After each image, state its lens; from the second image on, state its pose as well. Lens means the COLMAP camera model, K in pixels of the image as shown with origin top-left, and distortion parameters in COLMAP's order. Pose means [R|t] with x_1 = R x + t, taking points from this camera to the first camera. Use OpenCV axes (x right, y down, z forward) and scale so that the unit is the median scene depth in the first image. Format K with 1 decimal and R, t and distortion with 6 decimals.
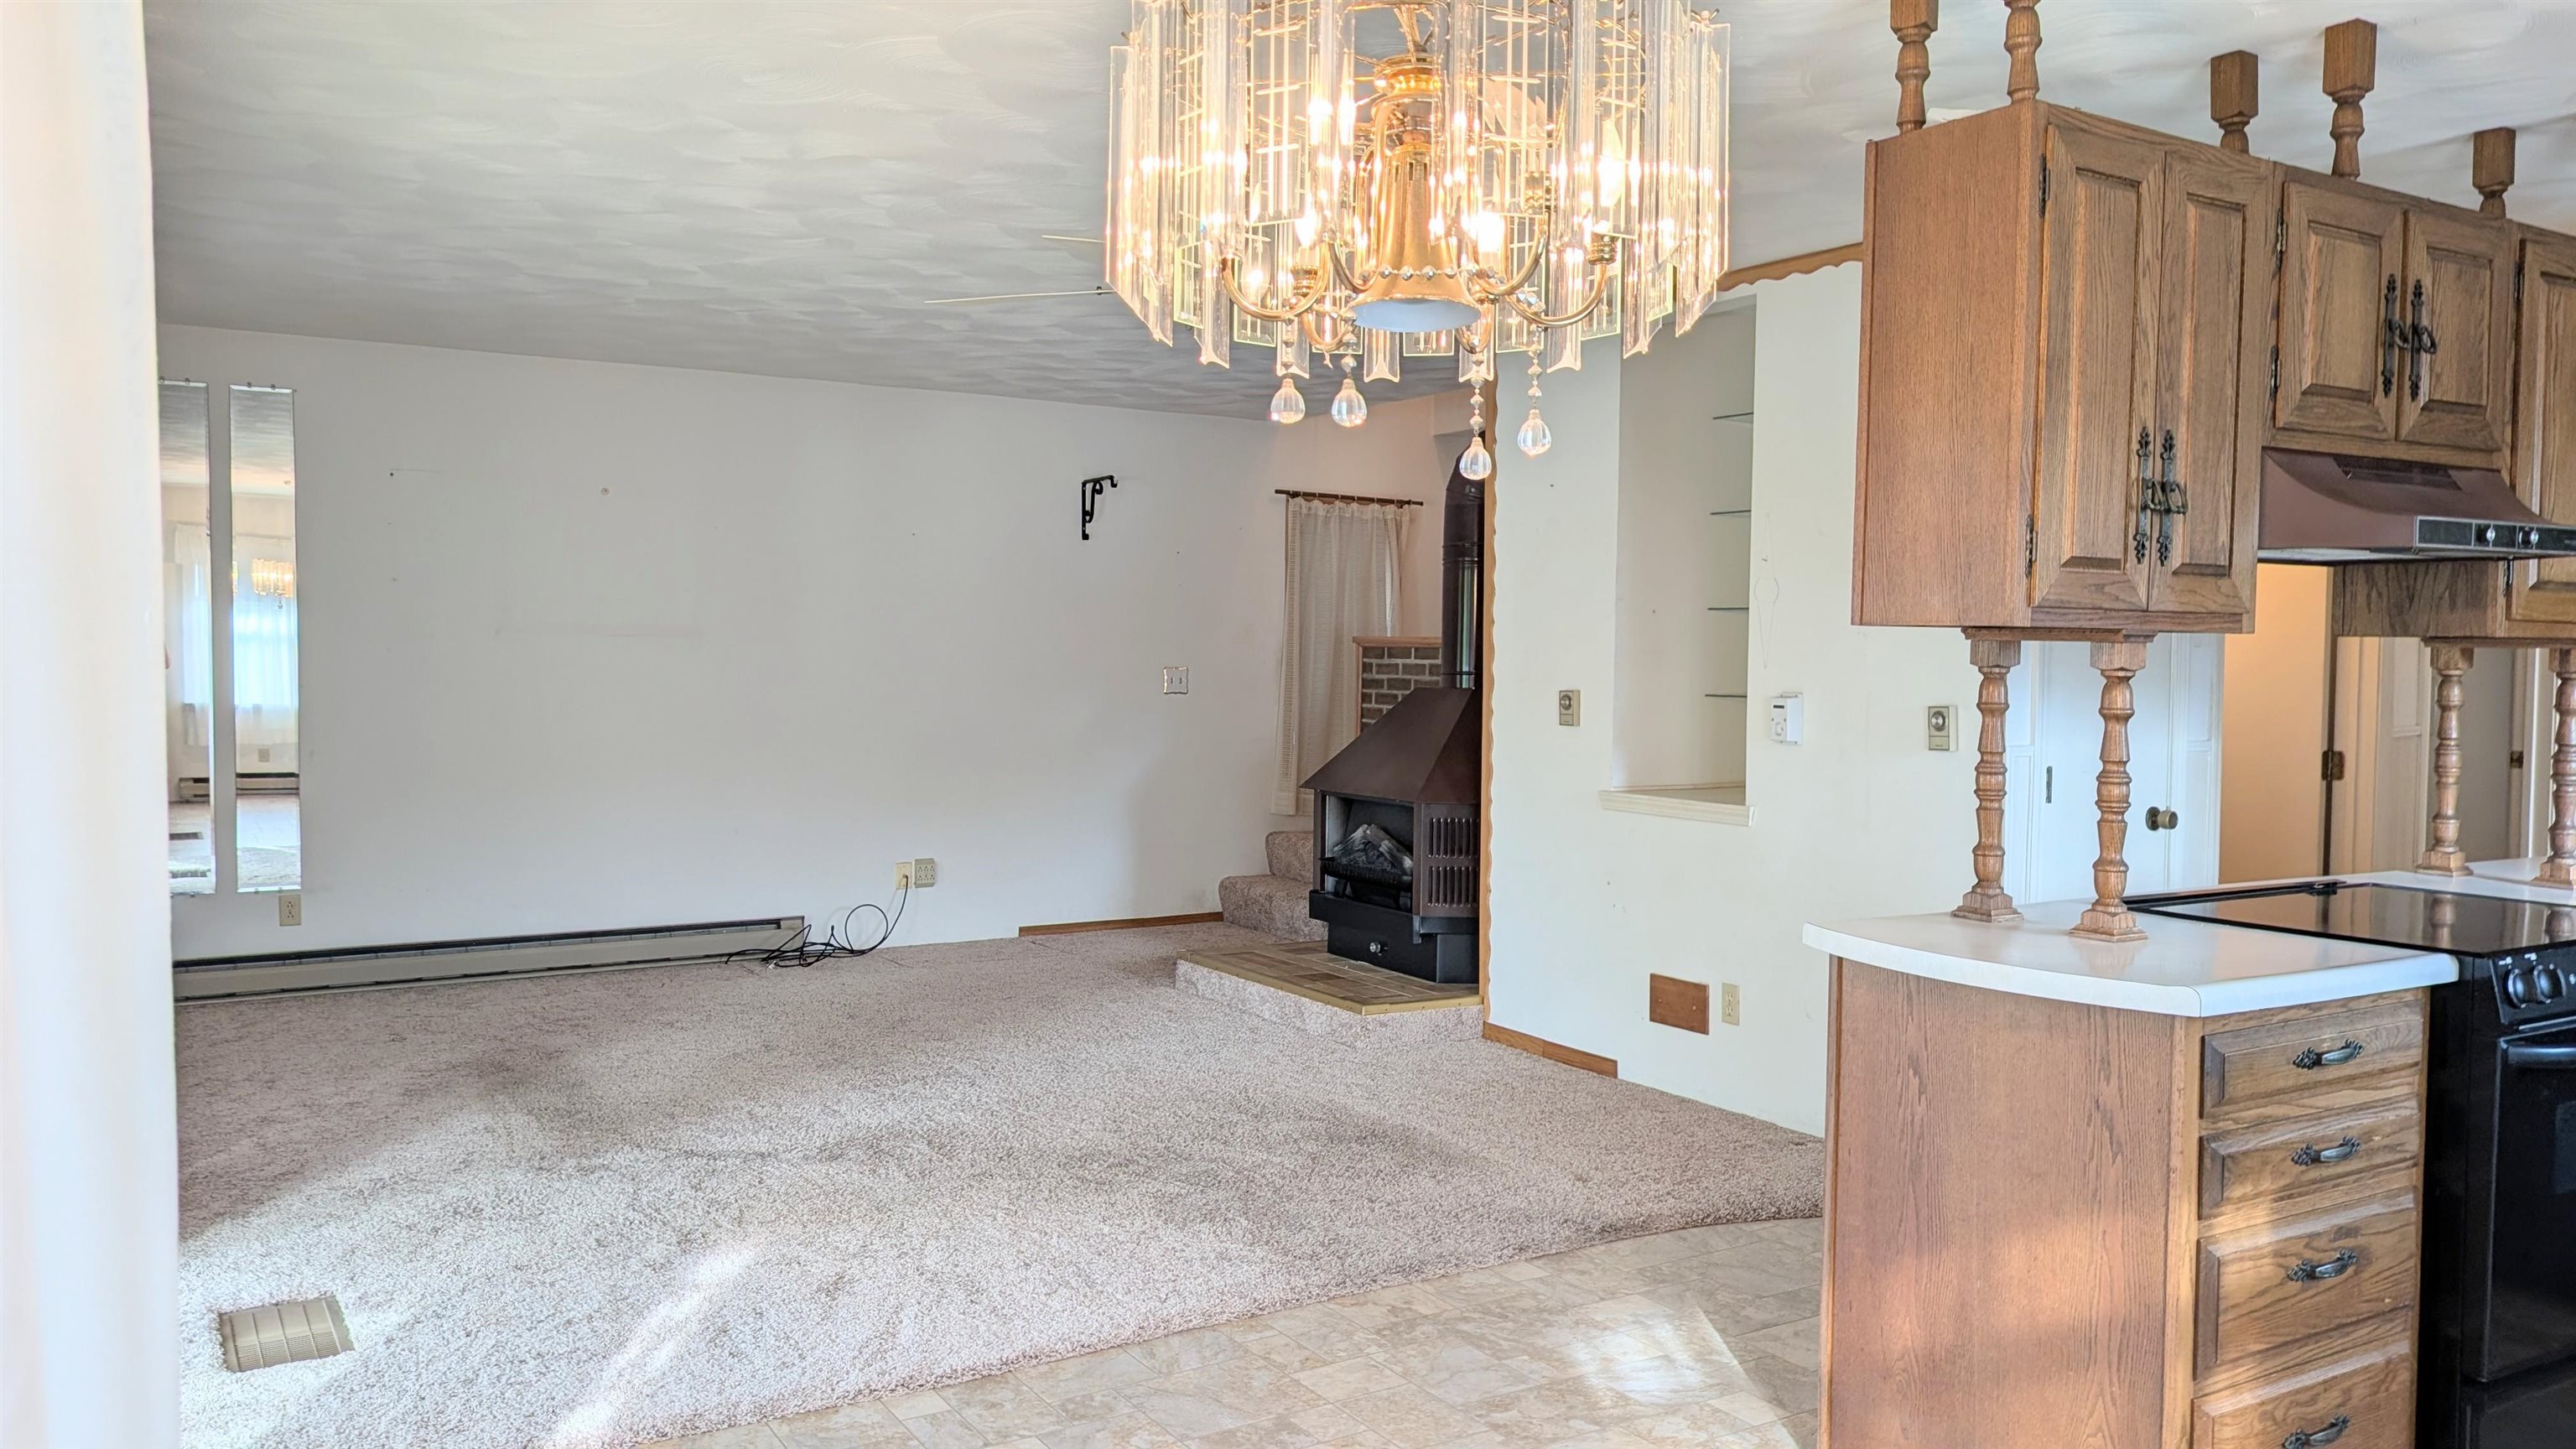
lens RADIAL K [[1899.3, 0, 1288.5], [0, 1899.3, 726.9], [0, 0, 1]] dist [0.024123, -0.005909]
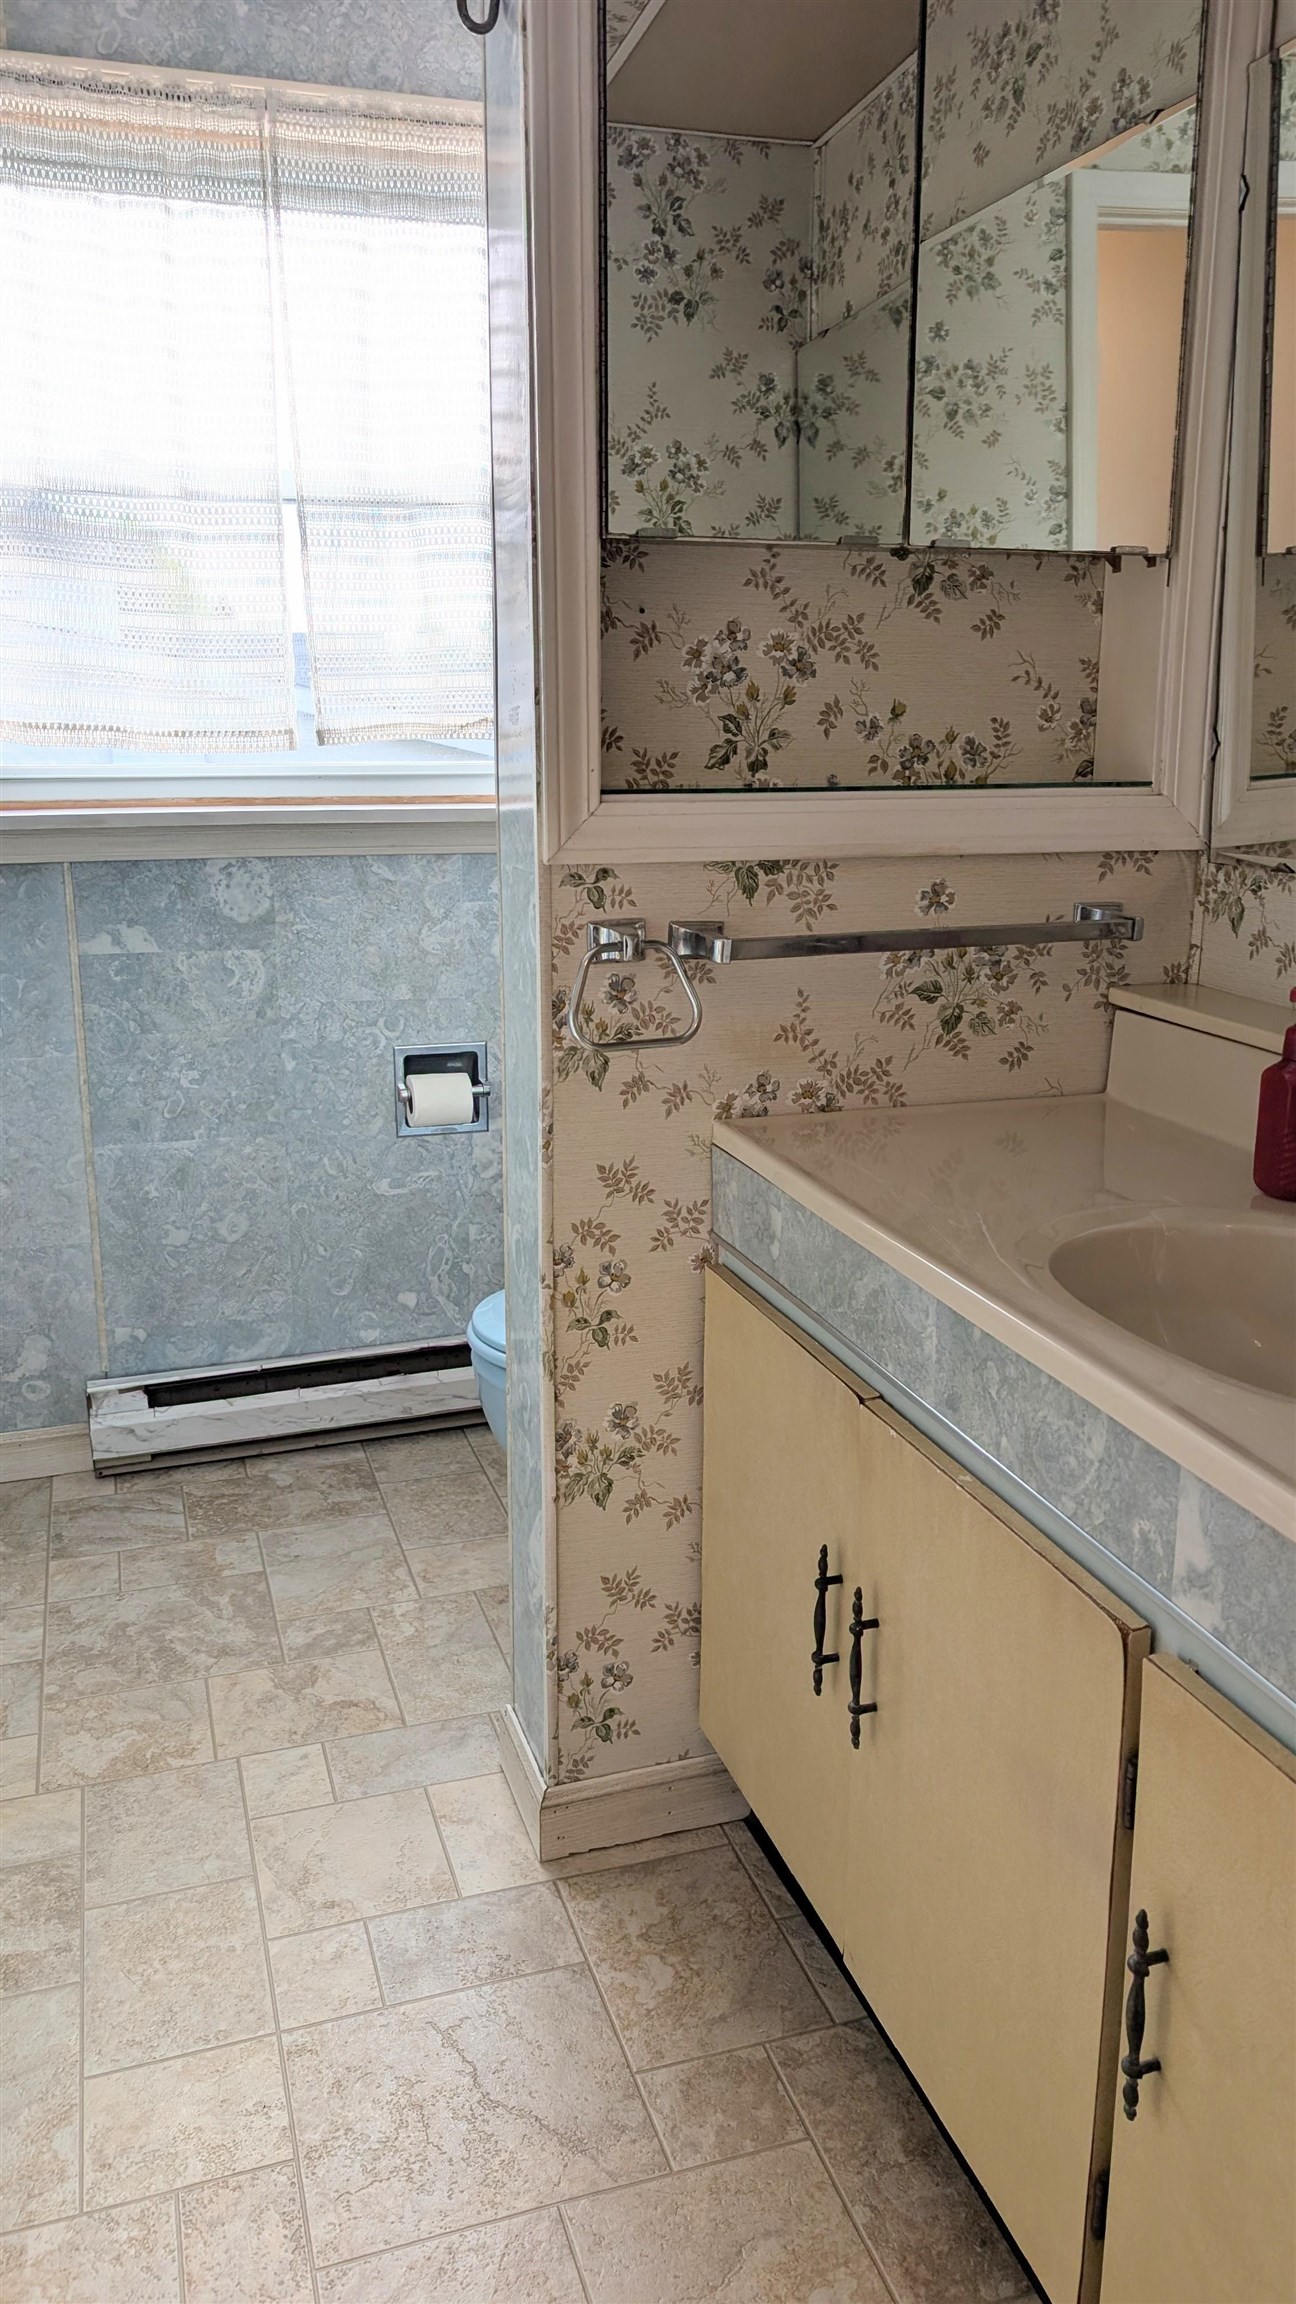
lens RADIAL K [[1698.7, 0, 646.5], [0, 1698.7, 1149.5], [0, 0, 1]] dist [0.024123, -0.005909]
pose [[-0.972682, -0.061006, 0.223983, -0.172134], [0.003793, 0.960546, 0.278096, -0.023030], [-0.232112, 0.271348, -0.934074, 1.456176]]
